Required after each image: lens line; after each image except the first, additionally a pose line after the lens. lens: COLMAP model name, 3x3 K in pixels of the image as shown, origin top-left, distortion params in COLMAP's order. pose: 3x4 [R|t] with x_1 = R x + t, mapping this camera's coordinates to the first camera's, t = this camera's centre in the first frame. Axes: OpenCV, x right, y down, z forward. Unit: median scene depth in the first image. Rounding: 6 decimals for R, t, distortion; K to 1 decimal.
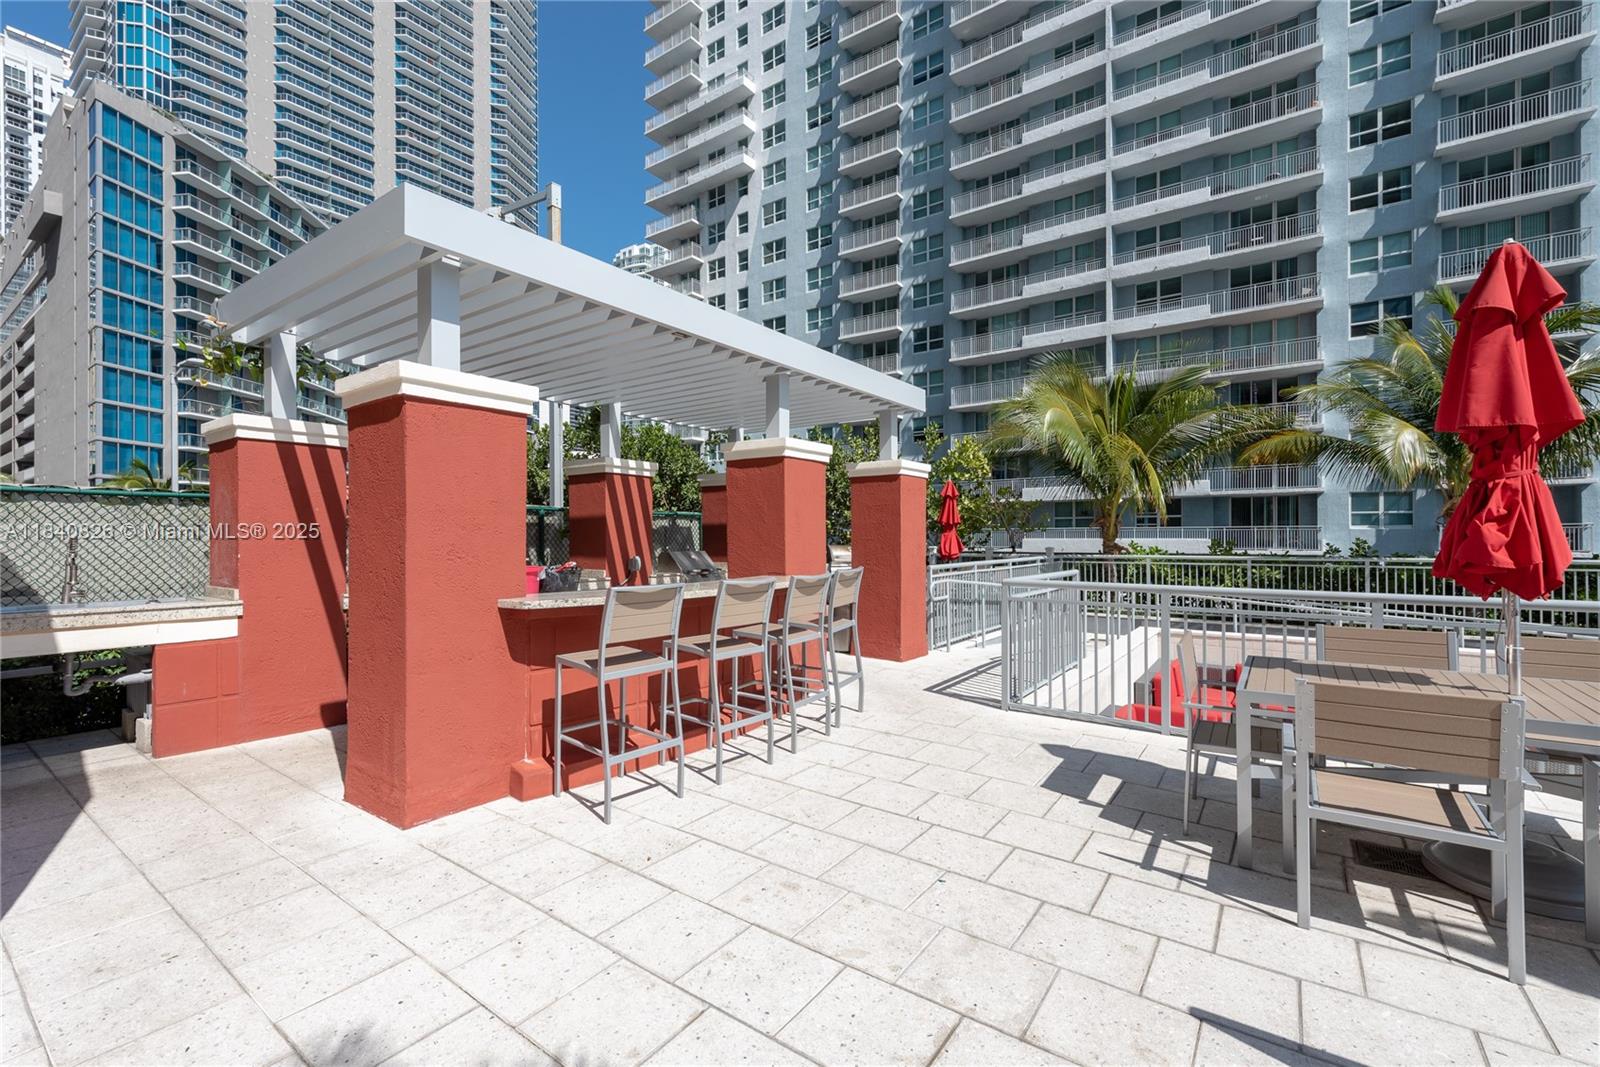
lens RADIAL K [[681.0, 0, 804.8], [0, 681.0, 534.6], [0, 0, 1]] dist [0.002057, 0.000482]
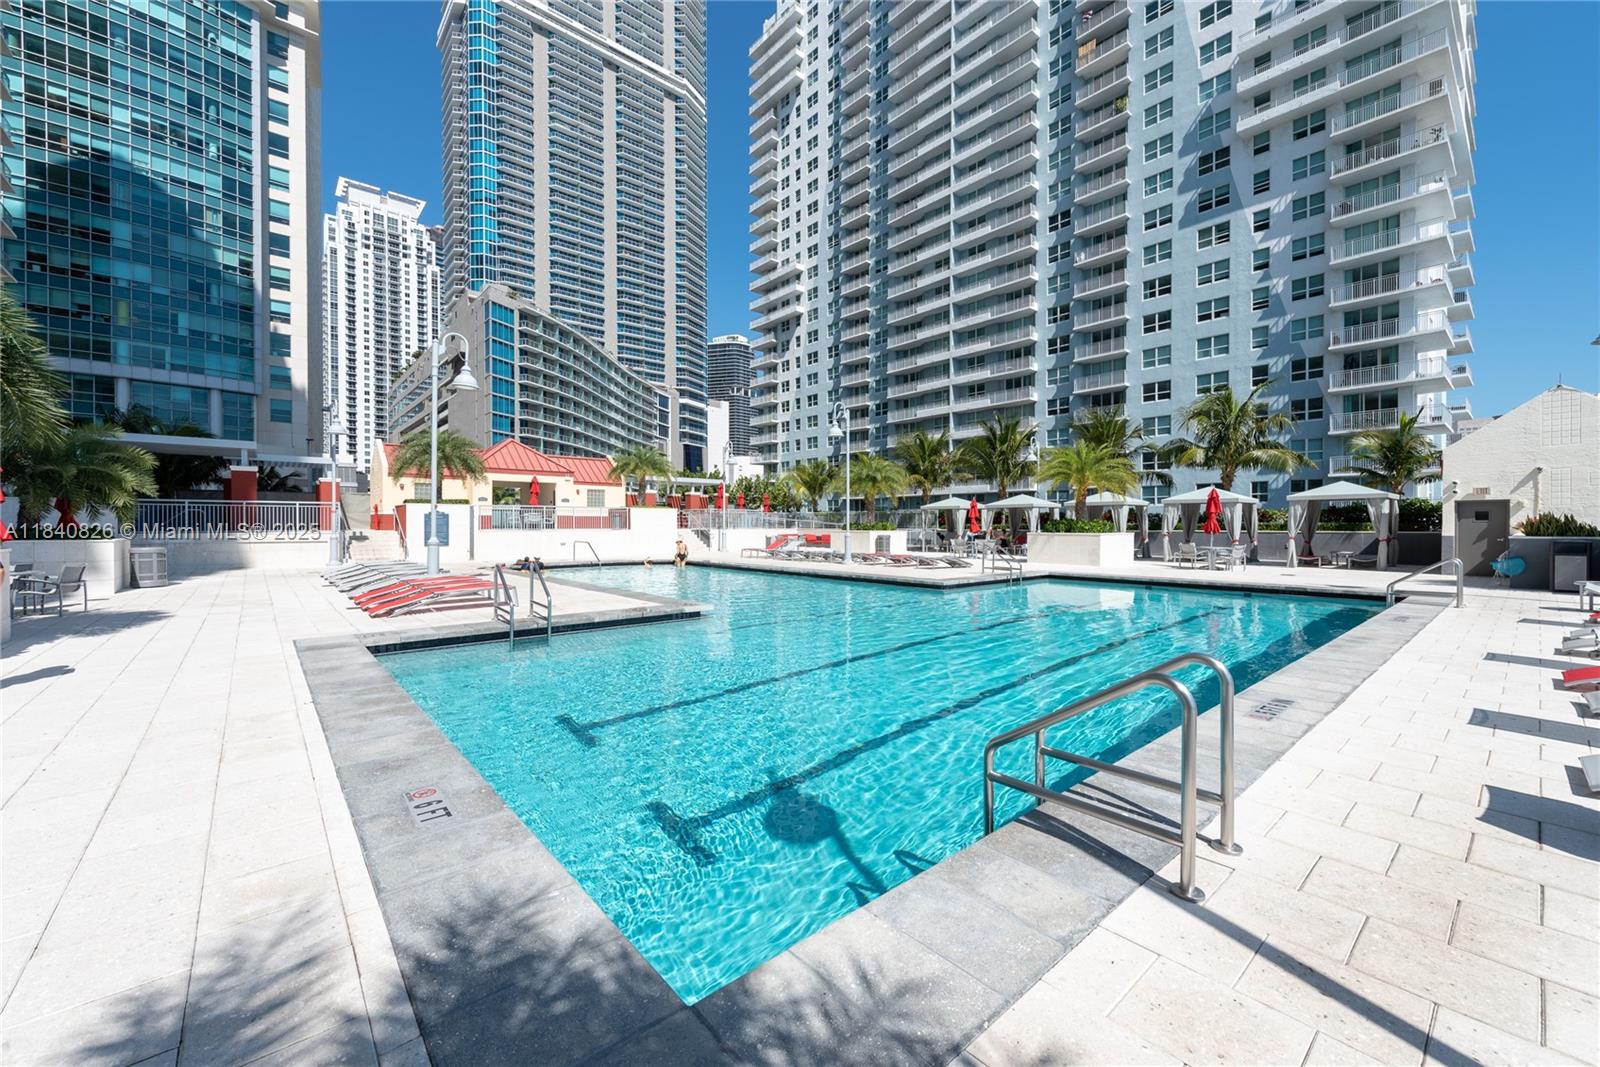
lens RADIAL K [[630.6, 0, 805.3], [0, 630.6, 527.6], [0, 0, 1]] dist [0.000768, 0.000190]
pose [[0.972371, 0.005916, -0.233366, 0.325195], [-0.005379, 0.999981, 0.002936, 0.029167], [0.233379, -0.001600, 0.972385, -0.626580]]
